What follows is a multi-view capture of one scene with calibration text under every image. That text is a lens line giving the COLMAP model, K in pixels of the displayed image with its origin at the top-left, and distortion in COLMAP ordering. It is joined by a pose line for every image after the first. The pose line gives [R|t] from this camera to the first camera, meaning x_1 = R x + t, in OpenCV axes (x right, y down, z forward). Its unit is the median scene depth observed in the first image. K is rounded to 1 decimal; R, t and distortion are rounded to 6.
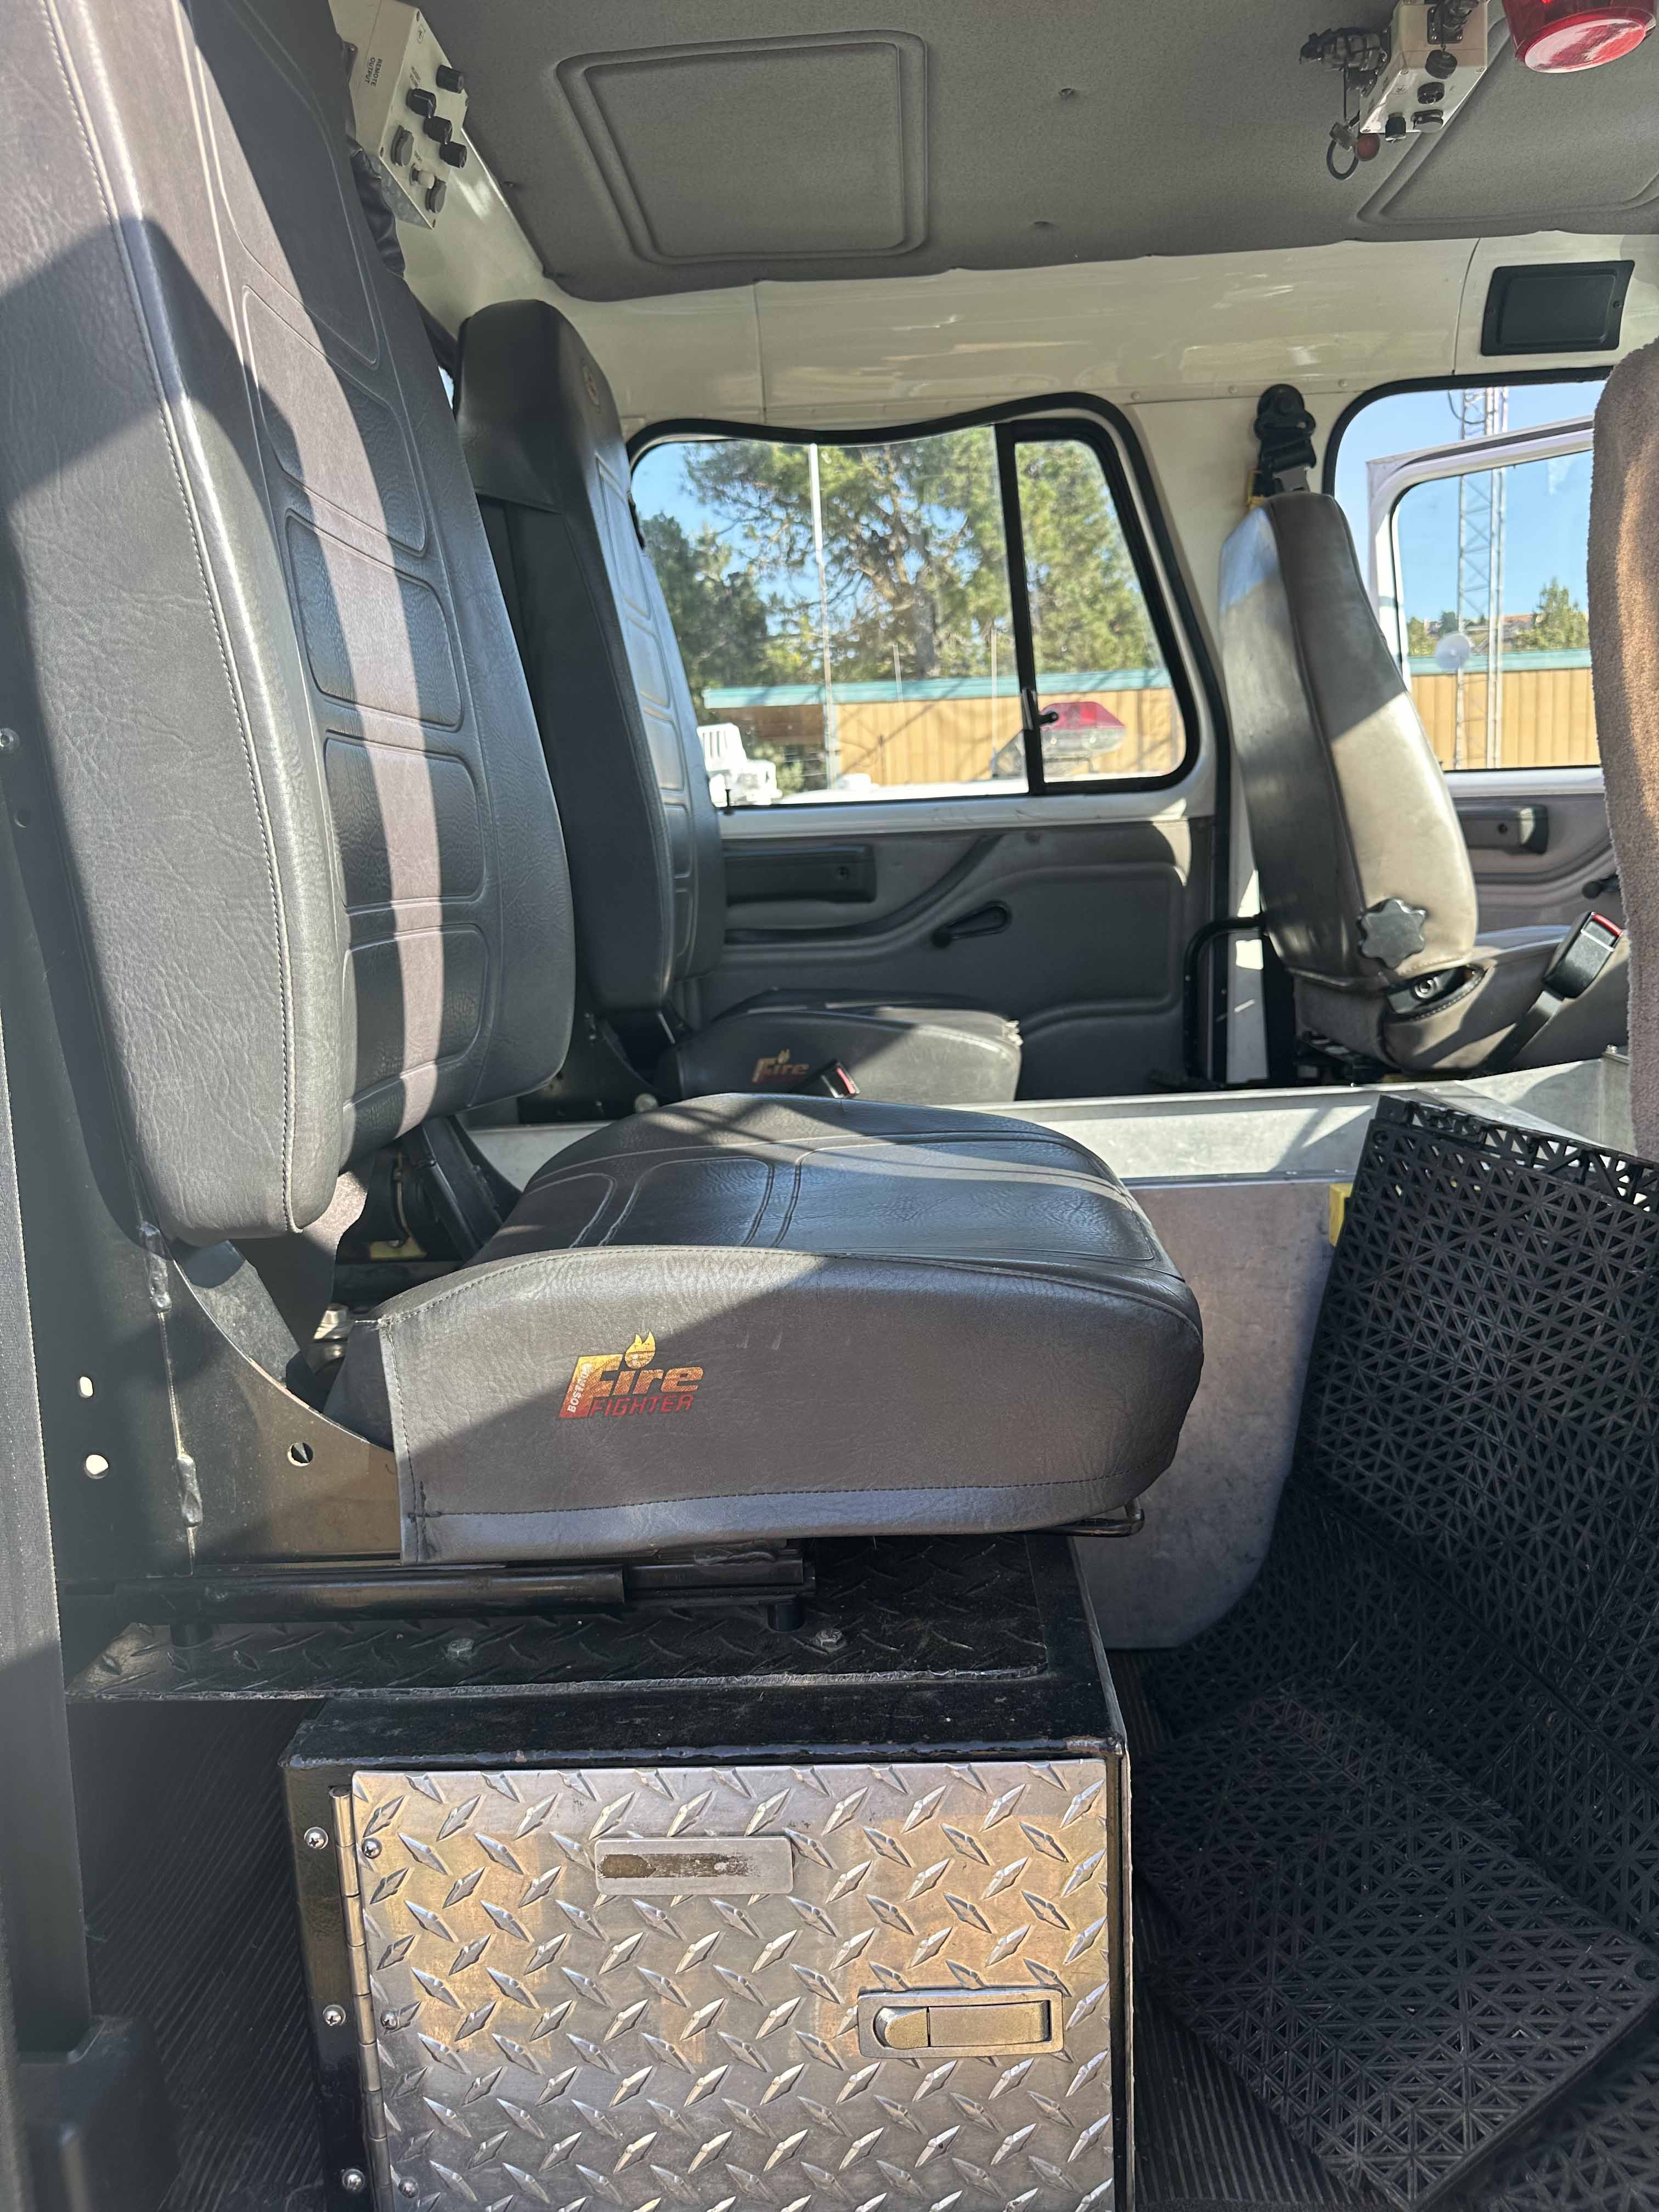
lens RADIAL K [[1664.6, 0, 837.5], [0, 1664.6, 1111.7], [0, 0, 1]] dist [0.070606, -0.086396]
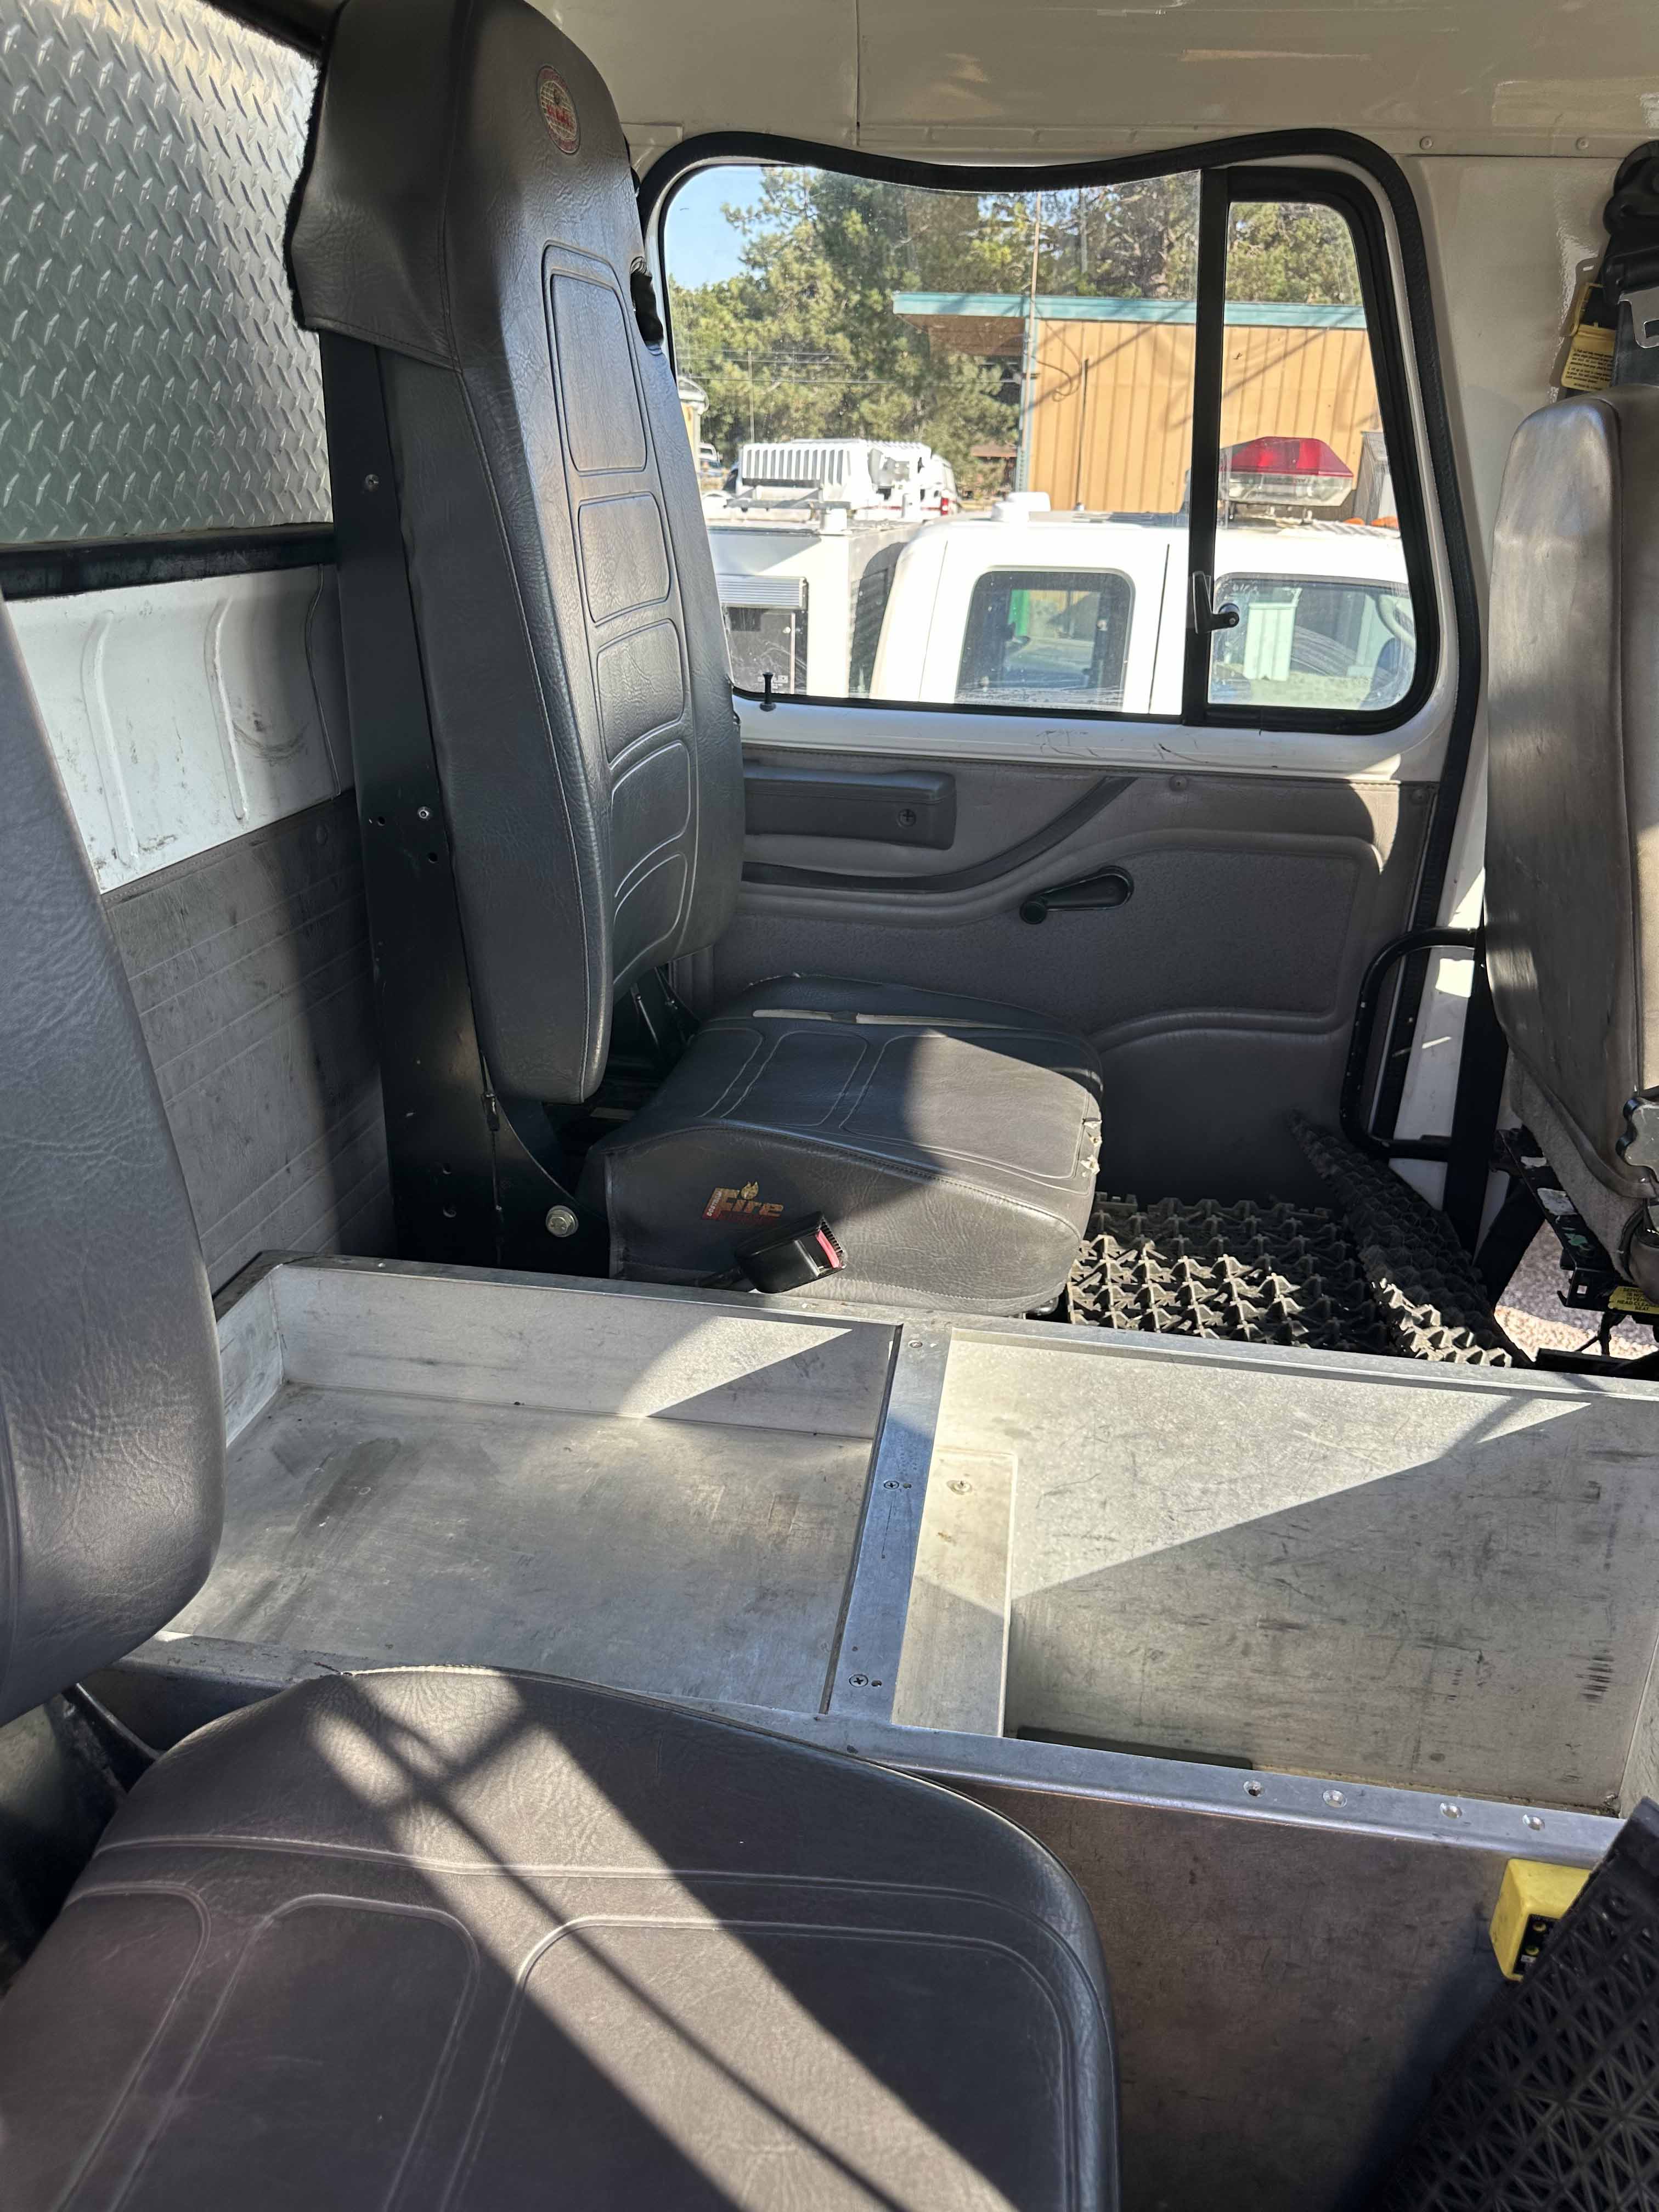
lens RADIAL K [[1664.6, 0, 819.4], [0, 1664.6, 1094.8], [0, 0, 1]] dist [0.070606, -0.086396]
pose [[0.989872, 0.115307, -0.082812, 0.038986], [-0.095481, 0.972439, 0.212708, -0.173231], [0.105056, -0.202647, 0.973600, 0.249741]]
